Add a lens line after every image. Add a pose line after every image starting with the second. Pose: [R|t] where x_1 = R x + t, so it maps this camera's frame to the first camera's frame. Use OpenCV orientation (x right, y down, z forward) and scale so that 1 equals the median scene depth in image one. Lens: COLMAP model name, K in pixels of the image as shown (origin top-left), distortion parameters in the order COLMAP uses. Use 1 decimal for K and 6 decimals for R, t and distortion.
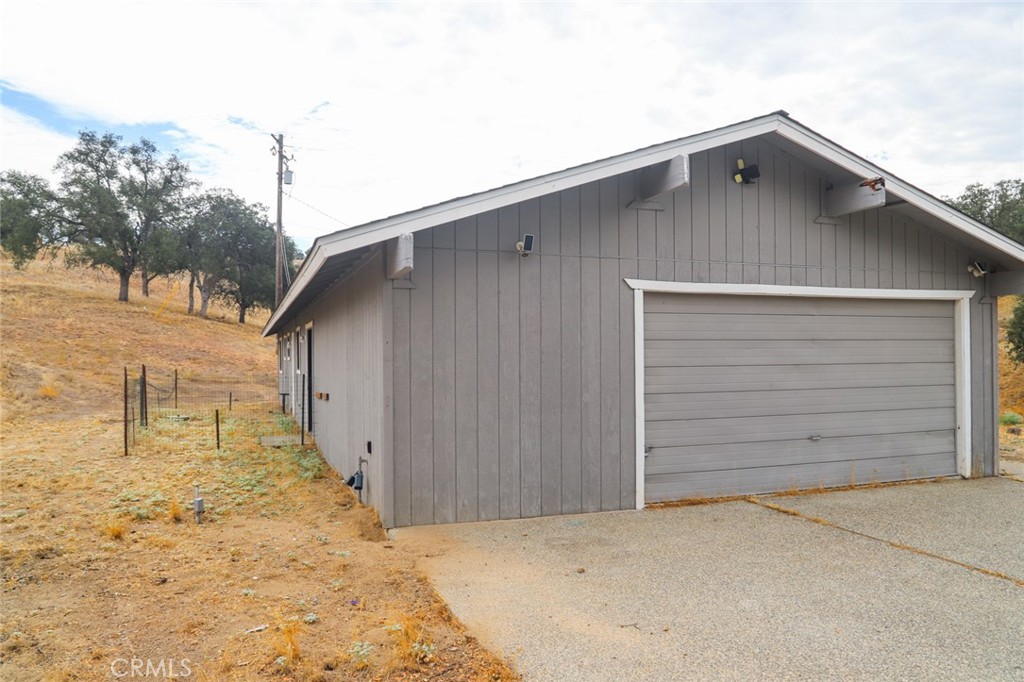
lens RADIAL K [[751.7, 0, 510.8], [0, 751.7, 343.2], [0, 0, 1]] dist [-0.112782, 0.076200]
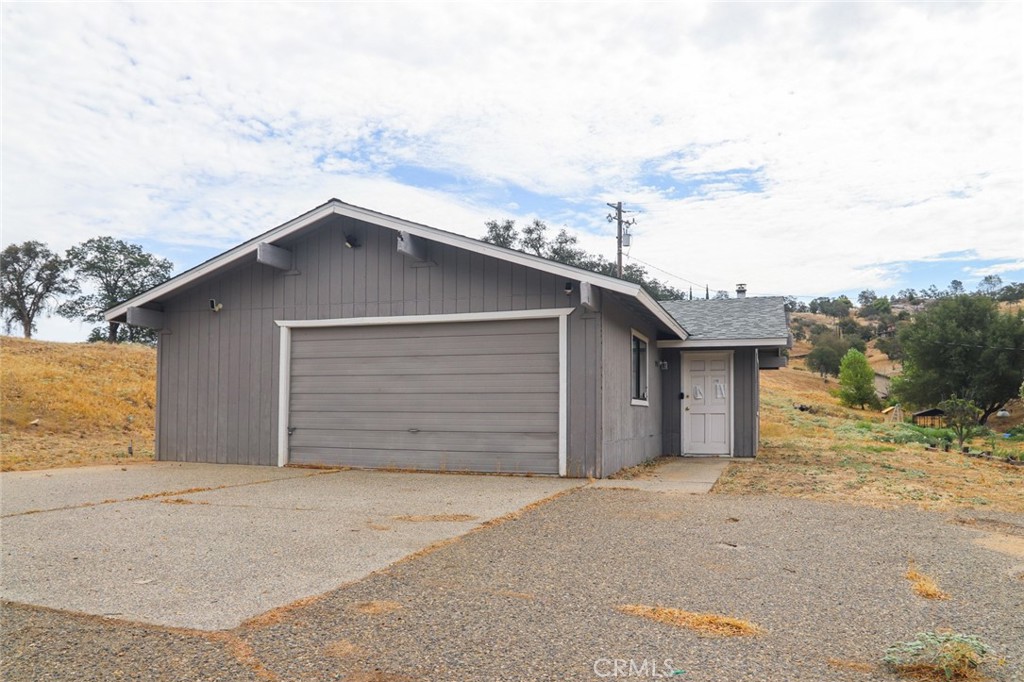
lens RADIAL K [[742.6, 0, 494.6], [0, 742.6, 377.1], [0, 0, 1]] dist [-0.077305, 0.006129]
pose [[0.789727, -0.016165, -0.613245, 1.369474], [-0.000013, 0.999652, -0.026367, 0.069790], [0.613458, 0.020831, 0.789453, 0.047423]]
